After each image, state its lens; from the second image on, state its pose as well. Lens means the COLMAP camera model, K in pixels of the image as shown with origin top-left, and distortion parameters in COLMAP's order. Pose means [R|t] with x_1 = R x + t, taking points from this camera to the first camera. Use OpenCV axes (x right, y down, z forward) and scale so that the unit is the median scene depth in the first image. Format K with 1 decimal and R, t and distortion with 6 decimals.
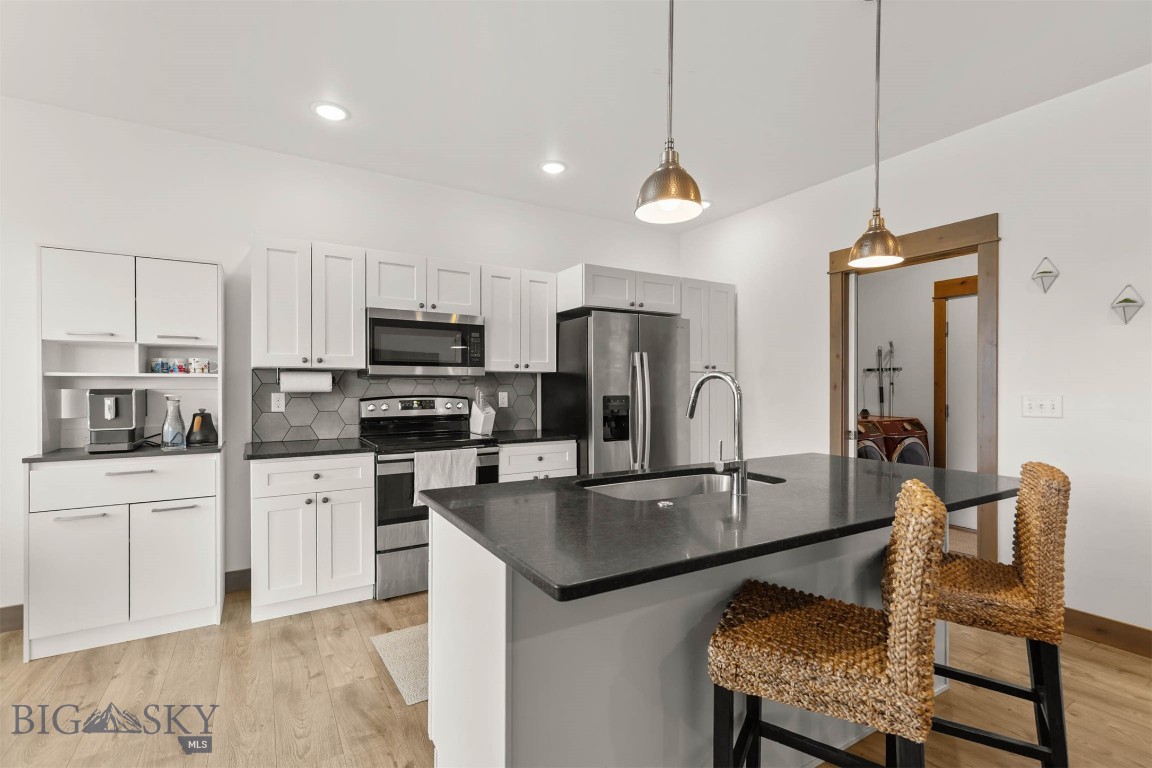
lens RADIAL K [[519.8, 0, 572.2], [0, 519.8, 390.0], [0, 0, 1]] dist [0.005989, 0.000414]
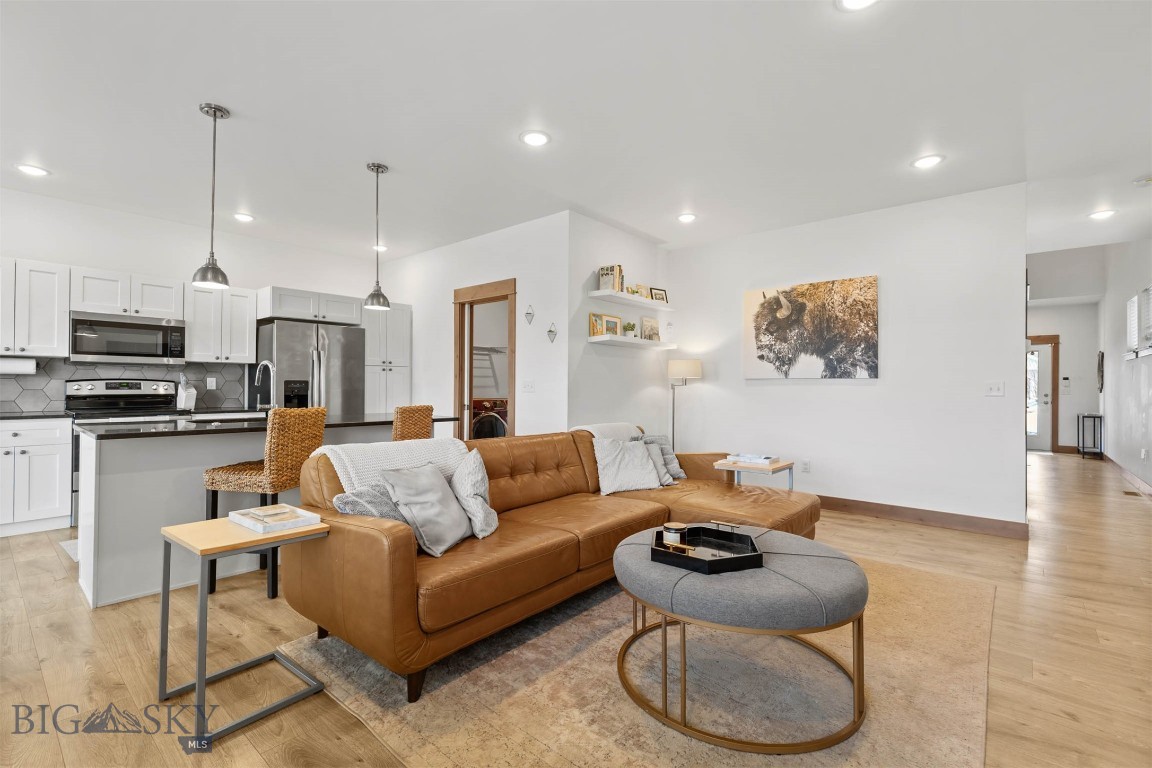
lens RADIAL K [[519.8, 0, 576.2], [0, 519.8, 383.0], [0, 0, 1]] dist [0.005989, 0.000414]
pose [[0.950231, 0.009046, 0.311415, 0.463751], [-0.005675, 0.999915, -0.011728, 0.037850], [-0.311494, 0.009377, 0.950202, -0.739728]]
